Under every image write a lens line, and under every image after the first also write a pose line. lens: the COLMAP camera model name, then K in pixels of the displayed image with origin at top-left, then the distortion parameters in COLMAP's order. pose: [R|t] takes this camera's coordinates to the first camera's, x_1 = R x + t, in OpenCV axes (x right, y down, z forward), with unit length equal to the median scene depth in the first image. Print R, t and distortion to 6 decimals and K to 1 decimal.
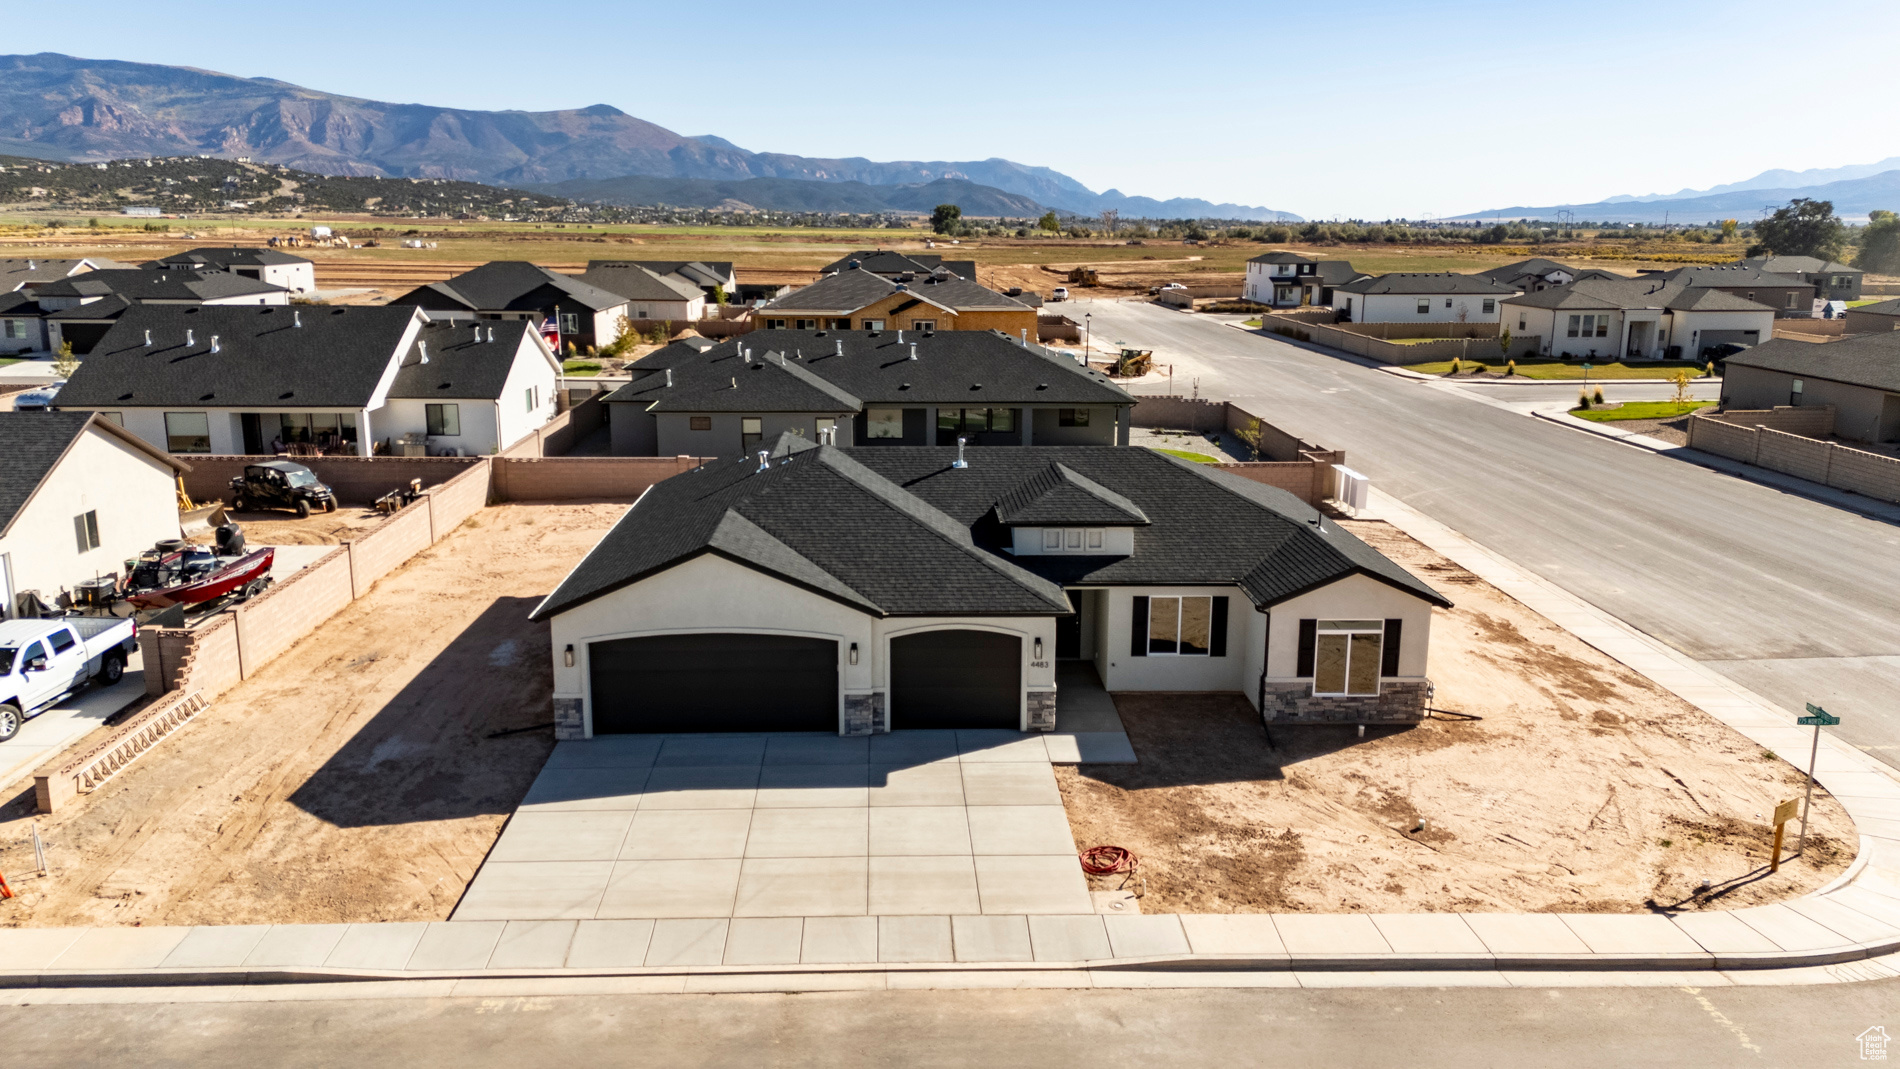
lens RADIAL K [[1382.3, 0, 945.3], [0, 1382.3, 526.2], [0, 0, 1]] dist [0.076929, -0.079455]
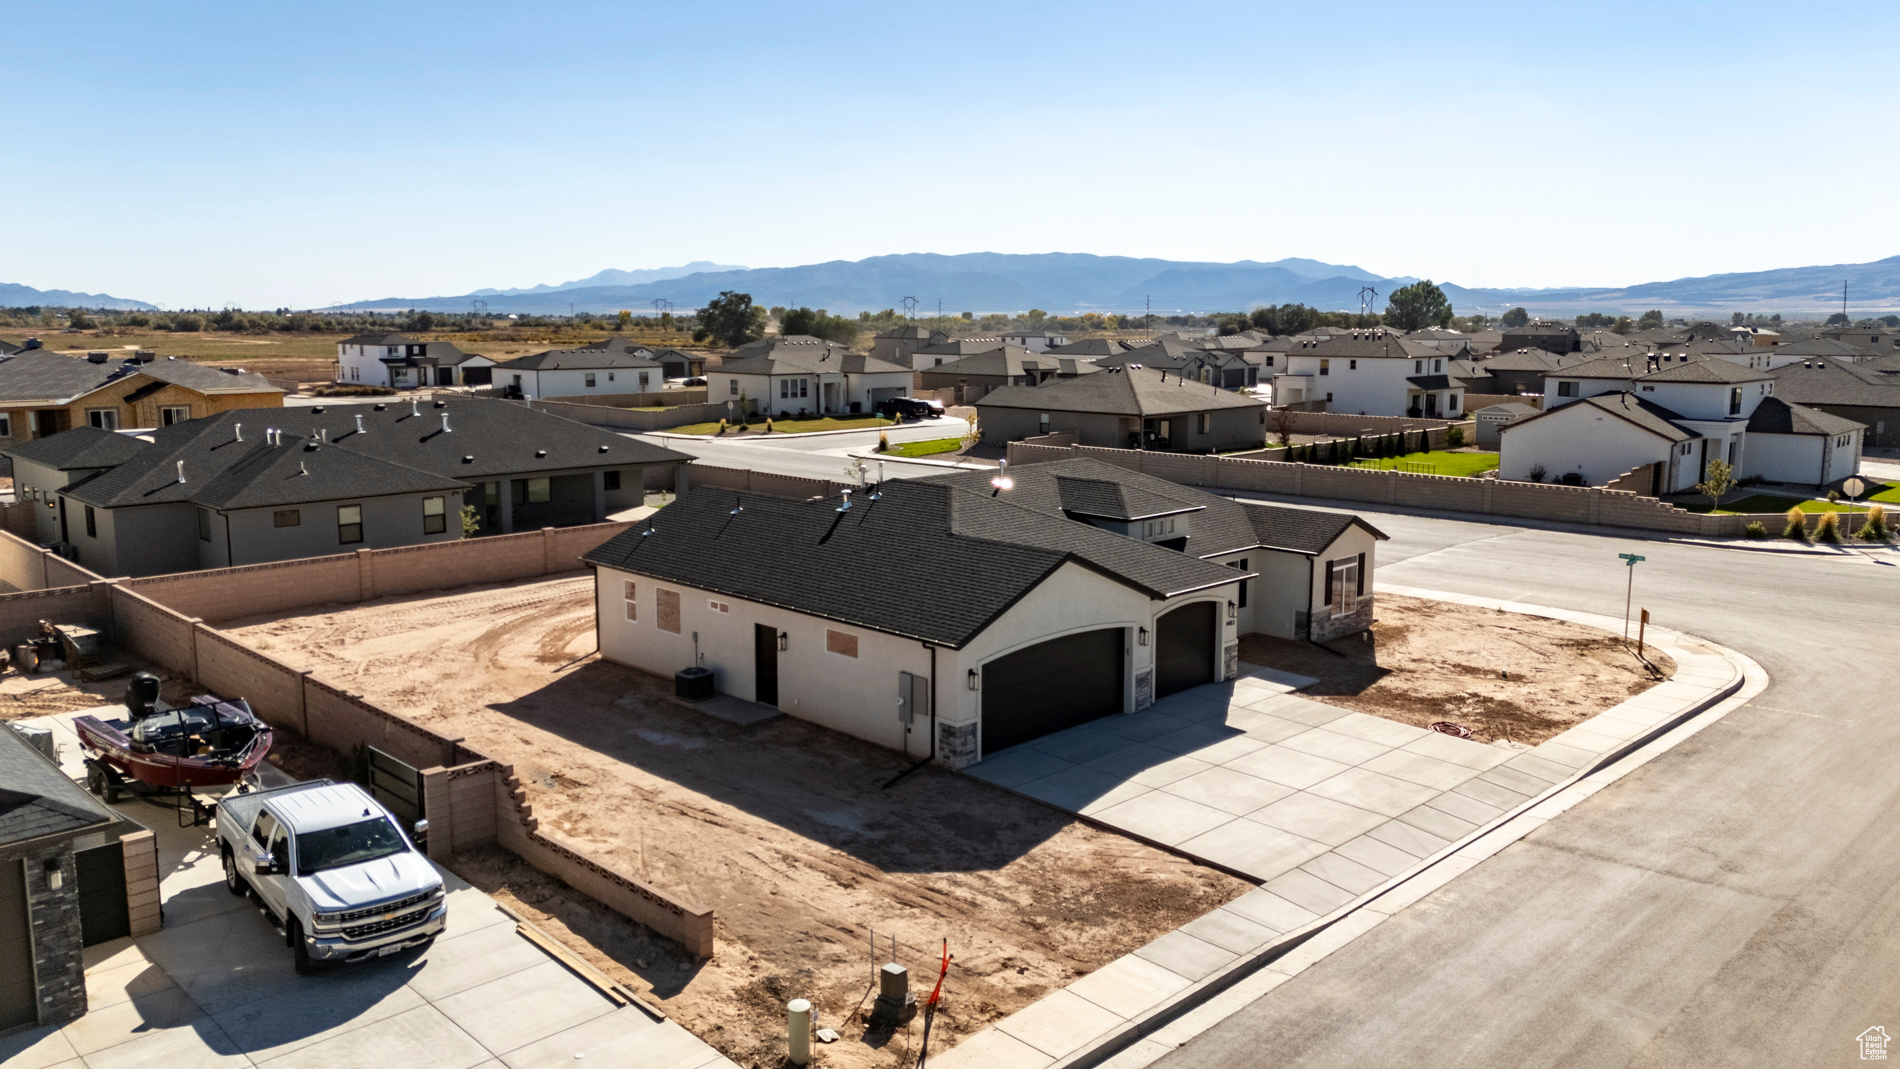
lens RADIAL K [[1382.3, 0, 945.3], [0, 1382.3, 526.2], [0, 0, 1]] dist [0.076929, -0.079455]
pose [[0.731455, -0.106466, 0.673527, -0.900495], [0.148461, 0.988906, -0.004911, -0.014290], [-0.665532, 0.103585, 0.739146, 0.252482]]
